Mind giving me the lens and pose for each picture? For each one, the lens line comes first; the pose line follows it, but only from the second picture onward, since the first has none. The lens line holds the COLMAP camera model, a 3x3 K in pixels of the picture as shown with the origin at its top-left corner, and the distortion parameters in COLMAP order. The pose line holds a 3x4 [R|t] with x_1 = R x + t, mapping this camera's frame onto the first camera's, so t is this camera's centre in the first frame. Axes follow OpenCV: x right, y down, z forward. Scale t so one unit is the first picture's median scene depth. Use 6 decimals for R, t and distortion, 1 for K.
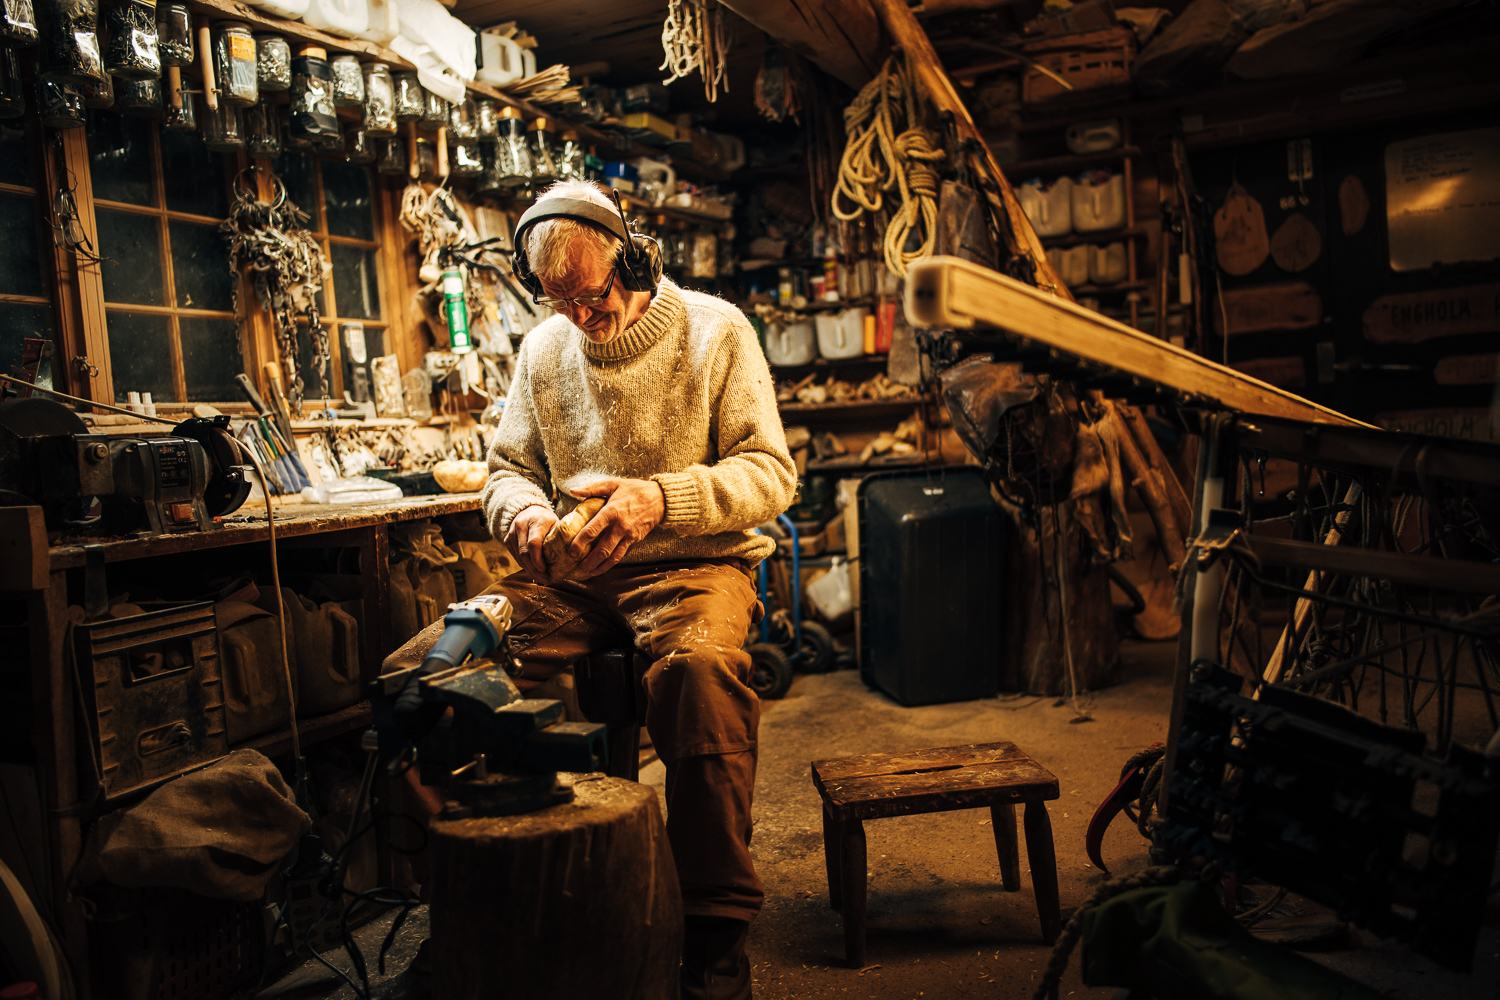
lens RADIAL K [[1197.0, 0, 750.0], [0, 1197.0, 500.0], [0, 0, 1]] dist [-0.004082, -0.001915]
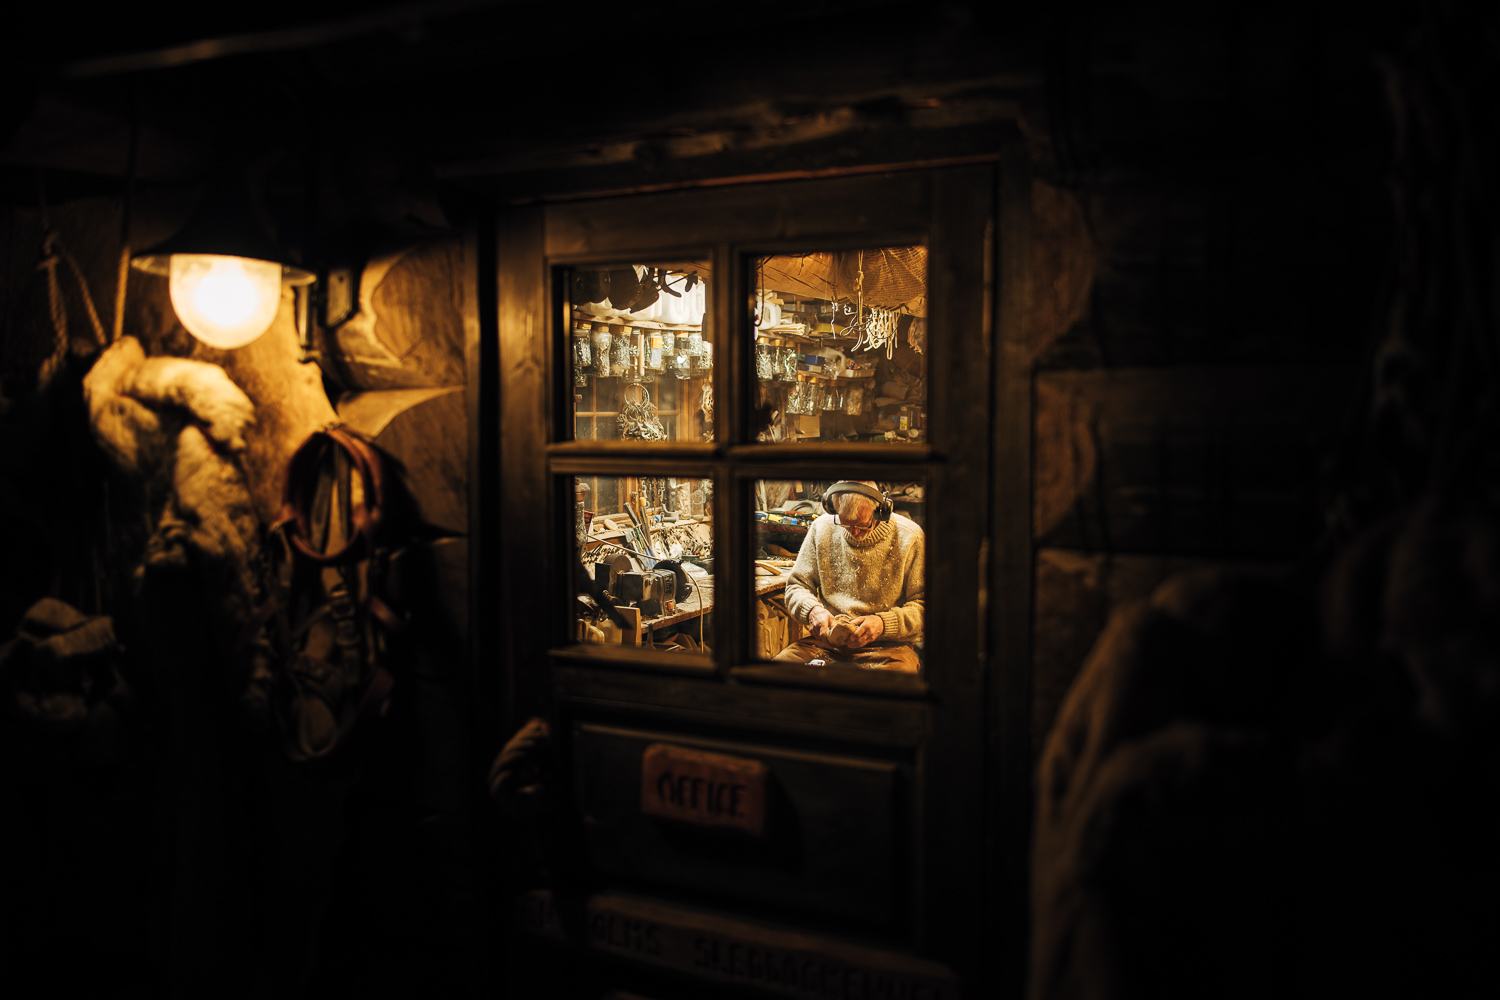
lens RADIAL K [[1197.0, 0, 750.0], [0, 1197.0, 500.0], [0, 0, 1]] dist [-0.004082, -0.001915]
pose [[0.996119, 0.081194, -0.033978, -0.165357], [-0.080371, 0.996453, 0.024948, -0.161677], [0.035883, -0.022120, 0.999111, -0.792669]]
